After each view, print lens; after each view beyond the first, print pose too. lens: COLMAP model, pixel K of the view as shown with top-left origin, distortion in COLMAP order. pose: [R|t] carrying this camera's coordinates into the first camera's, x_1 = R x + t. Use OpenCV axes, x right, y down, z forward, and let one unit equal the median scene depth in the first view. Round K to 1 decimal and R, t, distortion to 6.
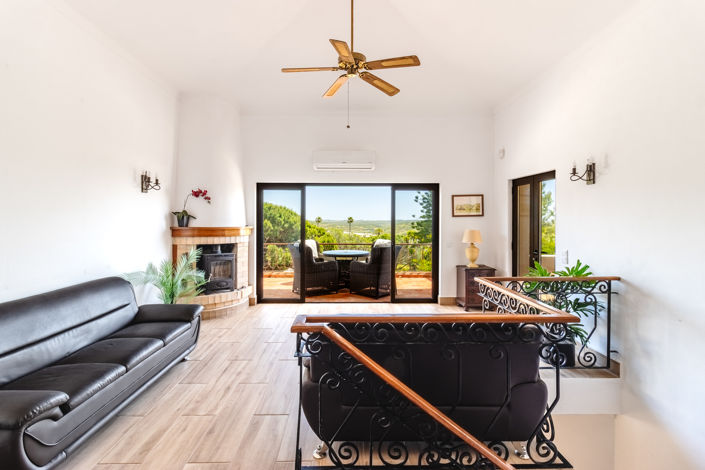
lens RADIAL K [[333.1, 0, 351.1], [0, 333.1, 215.8], [0, 0, 1]] dist [-0.000814, -0.000044]
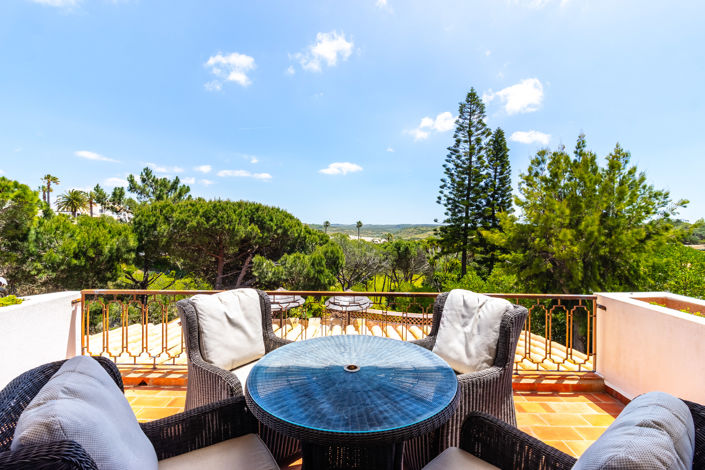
lens RADIAL K [[330.4, 0, 349.1], [0, 330.4, 220.6], [0, 0, 1]] dist [-0.001219, -0.000058]
pose [[0.999457, 0.005222, -0.032521, -0.011186], [-0.005148, 0.999984, 0.002366, 0.002950], [0.032533, -0.002197, 0.999468, 0.931628]]
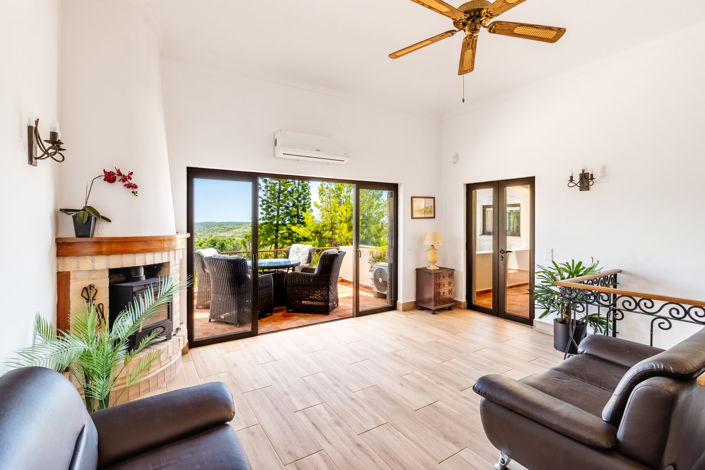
lens RADIAL K [[327.8, 0, 349.1], [0, 327.8, 219.9], [0, 0, 1]] dist [0.000595, -0.000027]
pose [[0.852818, -0.000798, 0.522208, -0.353594], [-0.001850, 0.999988, 0.004549, 0.001695], [-0.522205, -0.004846, 0.852806, 0.282017]]
